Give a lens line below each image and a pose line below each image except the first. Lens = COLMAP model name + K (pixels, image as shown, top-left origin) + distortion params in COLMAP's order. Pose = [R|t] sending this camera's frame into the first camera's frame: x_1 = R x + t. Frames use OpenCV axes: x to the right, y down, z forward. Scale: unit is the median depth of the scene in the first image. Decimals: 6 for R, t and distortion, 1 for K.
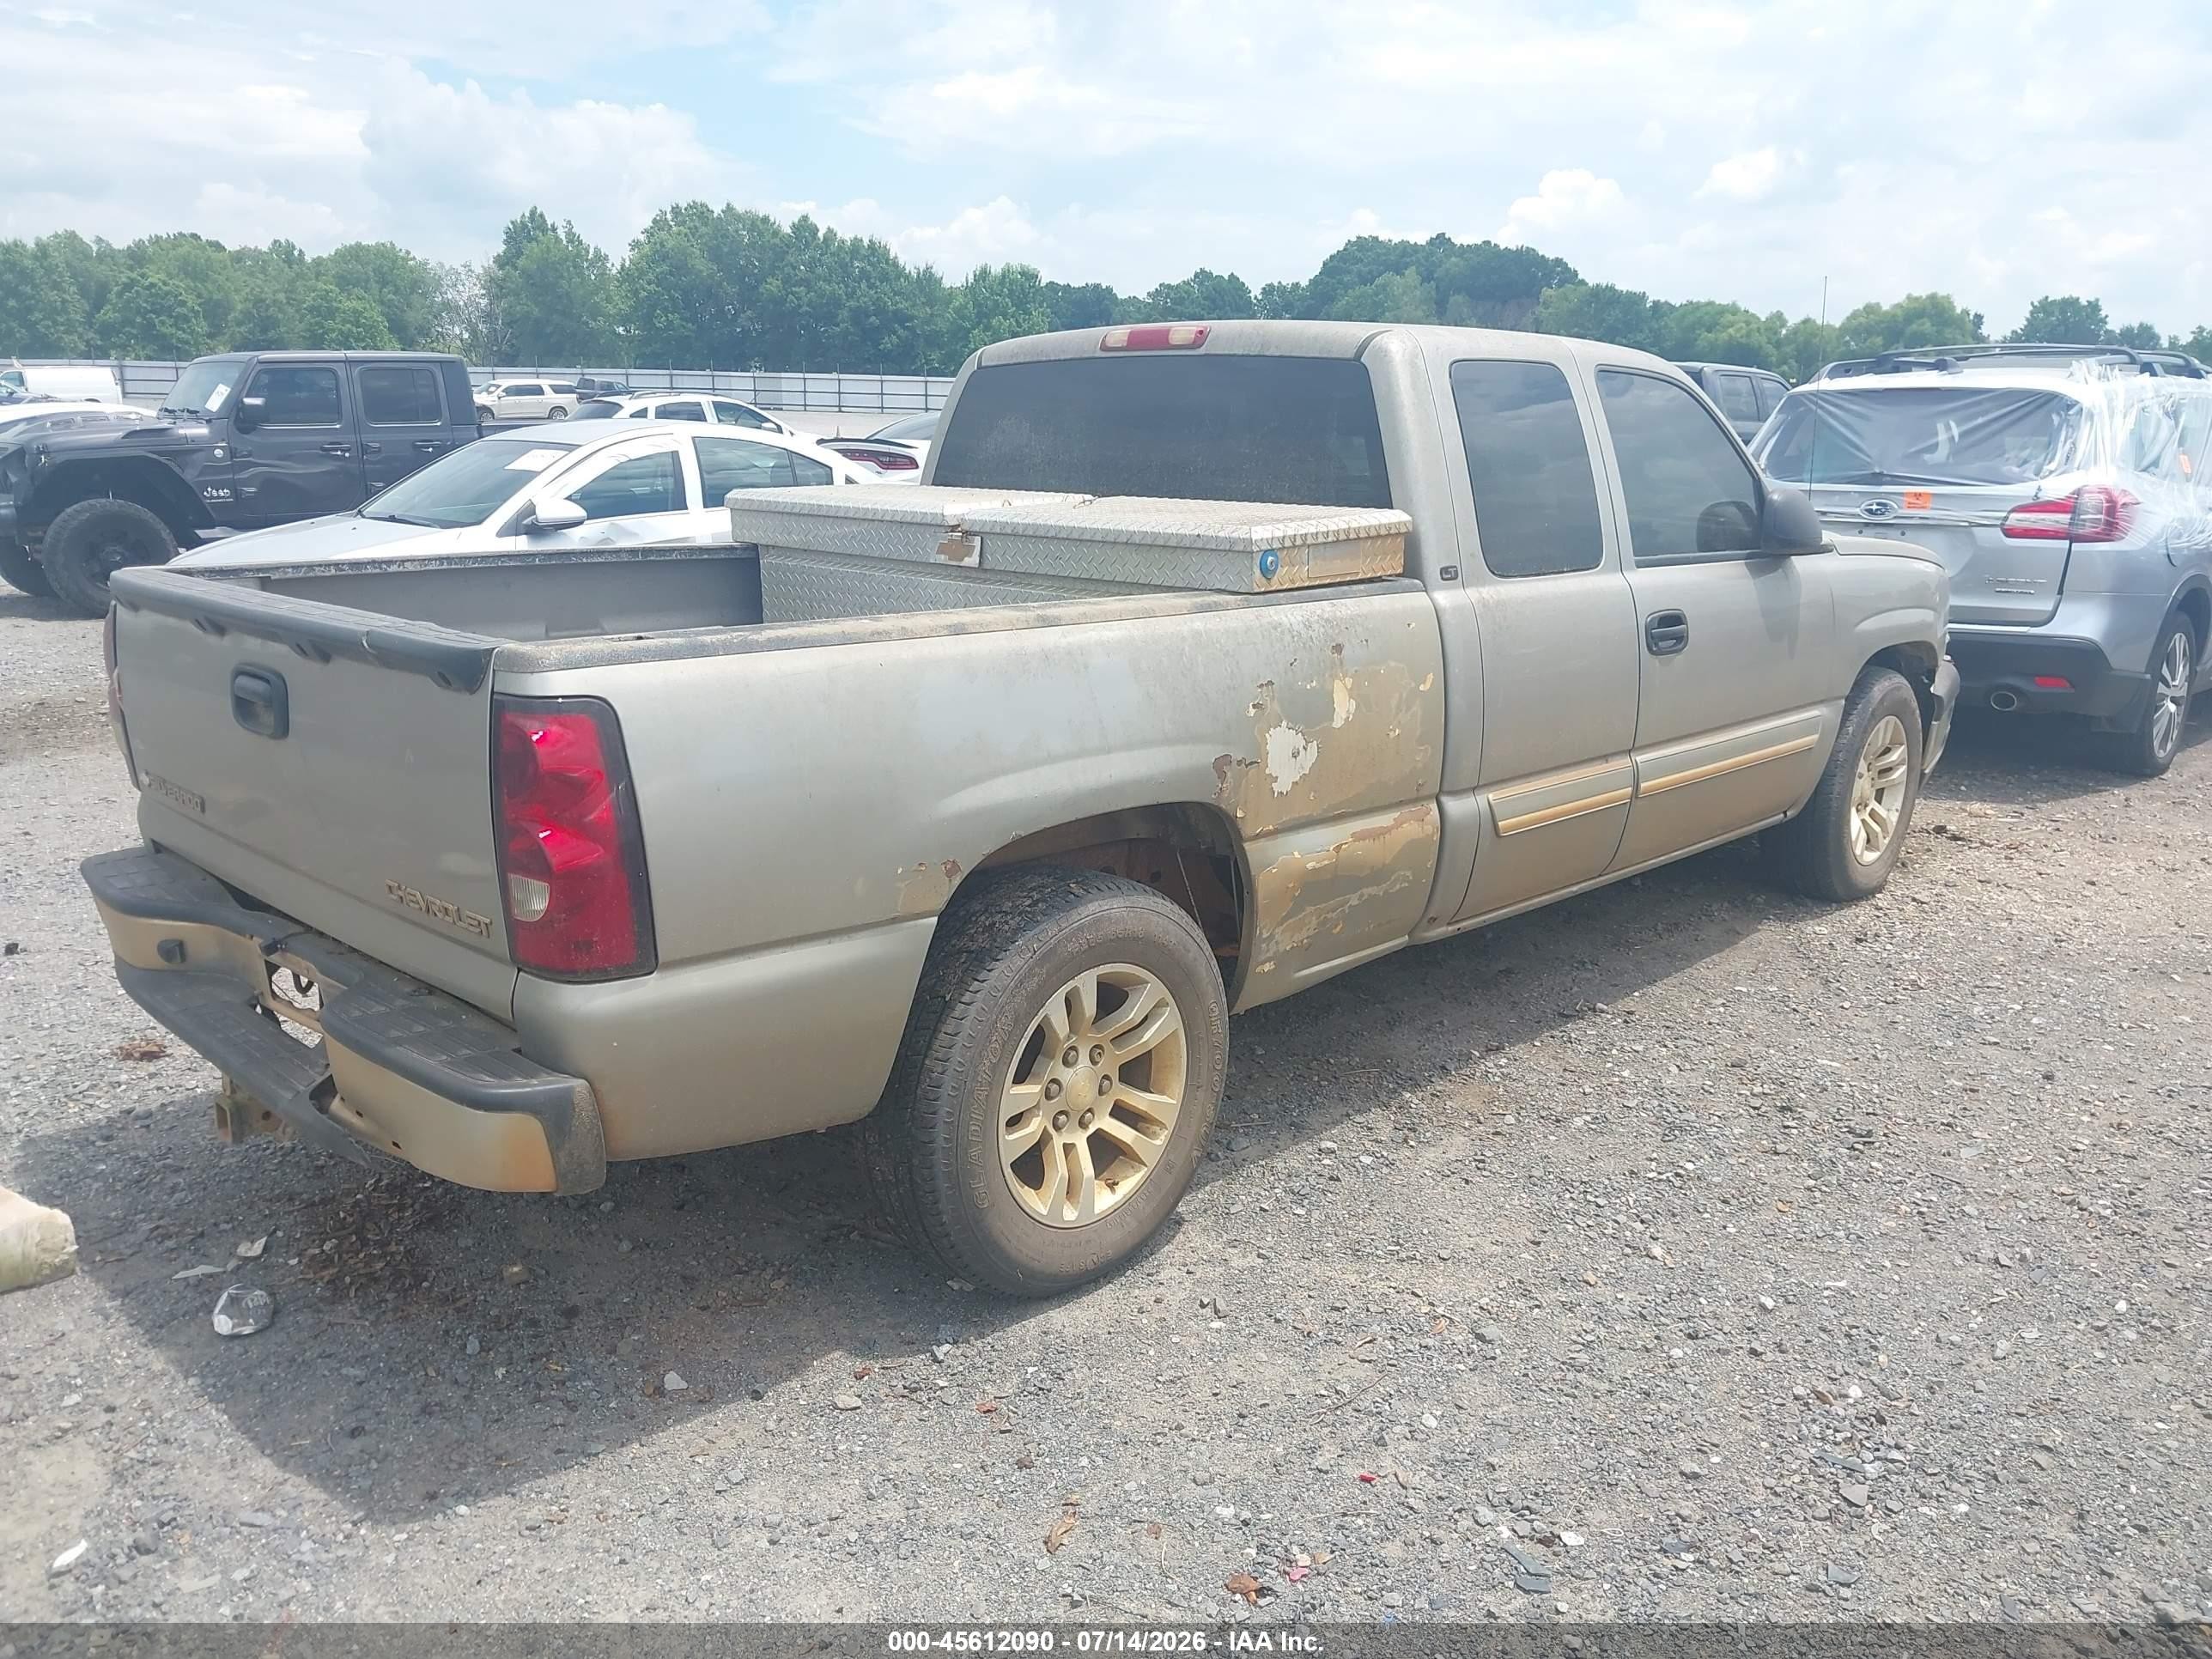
lens RADIAL K [[1700.5, 0, 1106.0], [0, 1700.5, 829.5], [0, 0, 1]] dist [-0.005178, -0.005033]
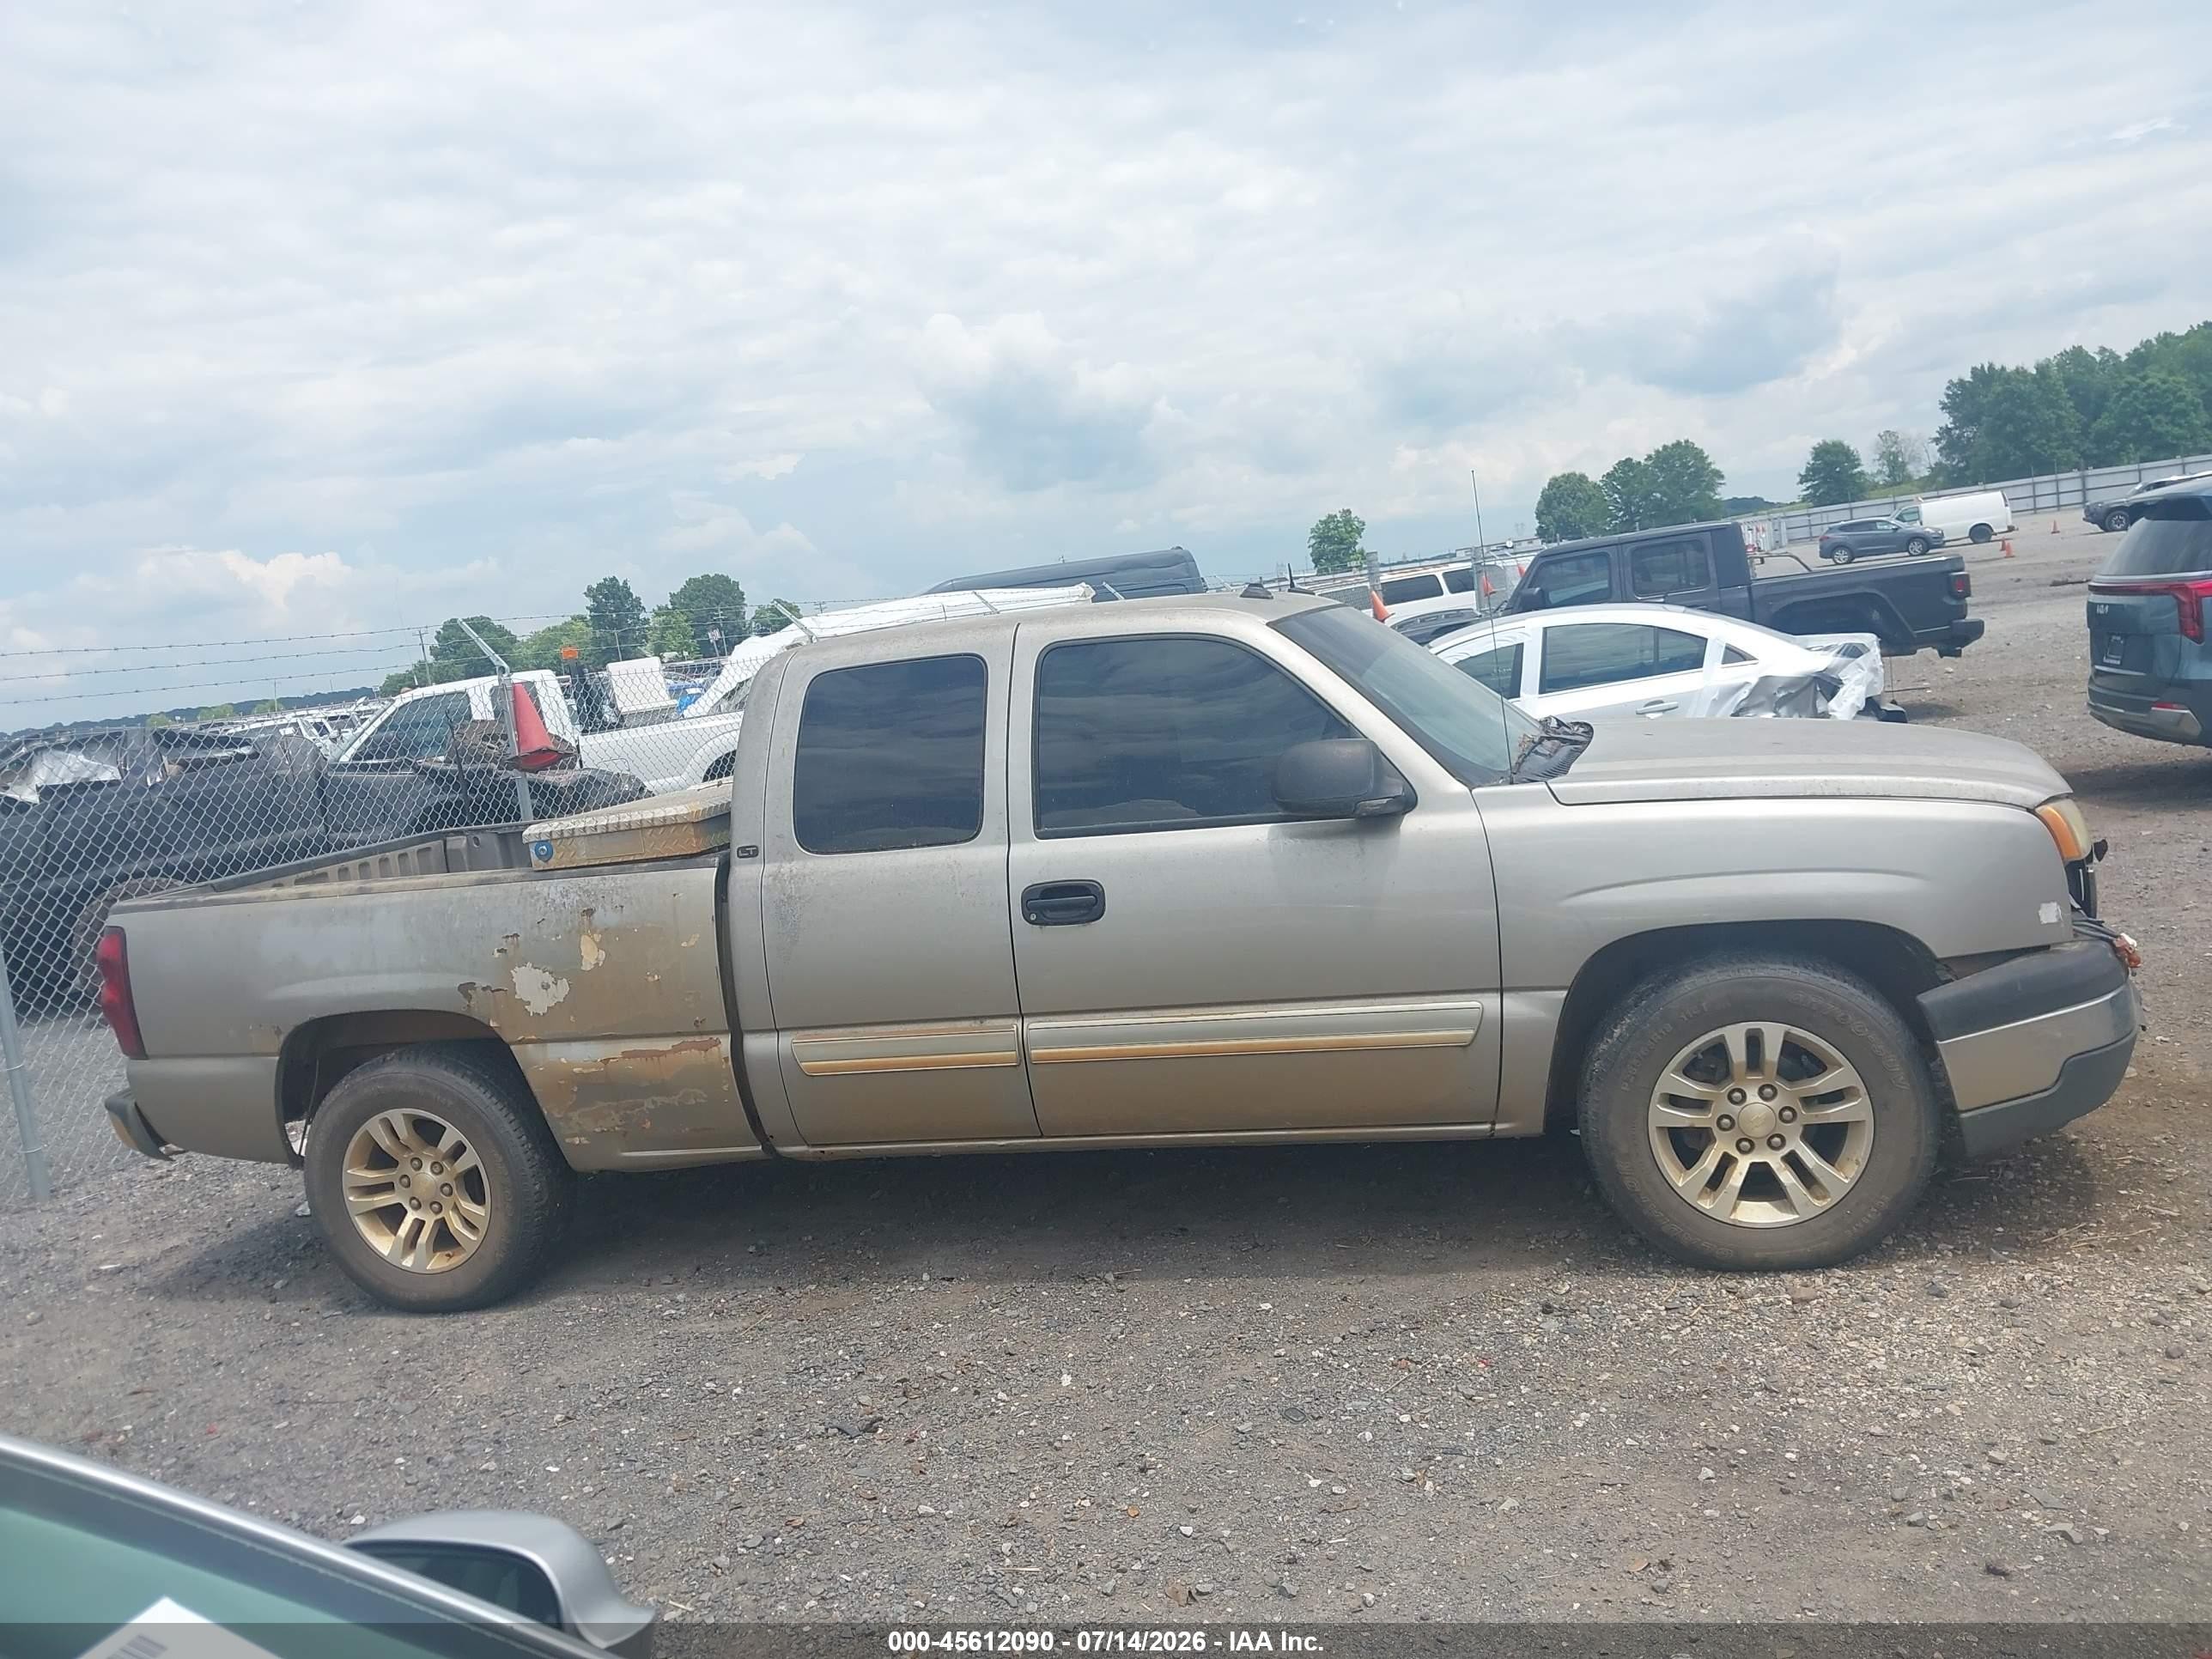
lens RADIAL K [[1700.5, 0, 1106.0], [0, 1700.5, 829.5], [0, 0, 1]] dist [-0.005178, -0.005033]
pose [[0.521002, 0.027165, -0.853123, 1.496221], [-0.080905, 0.996565, -0.017677, -0.180571], [0.849713, 0.078232, 0.521410, 0.637555]]
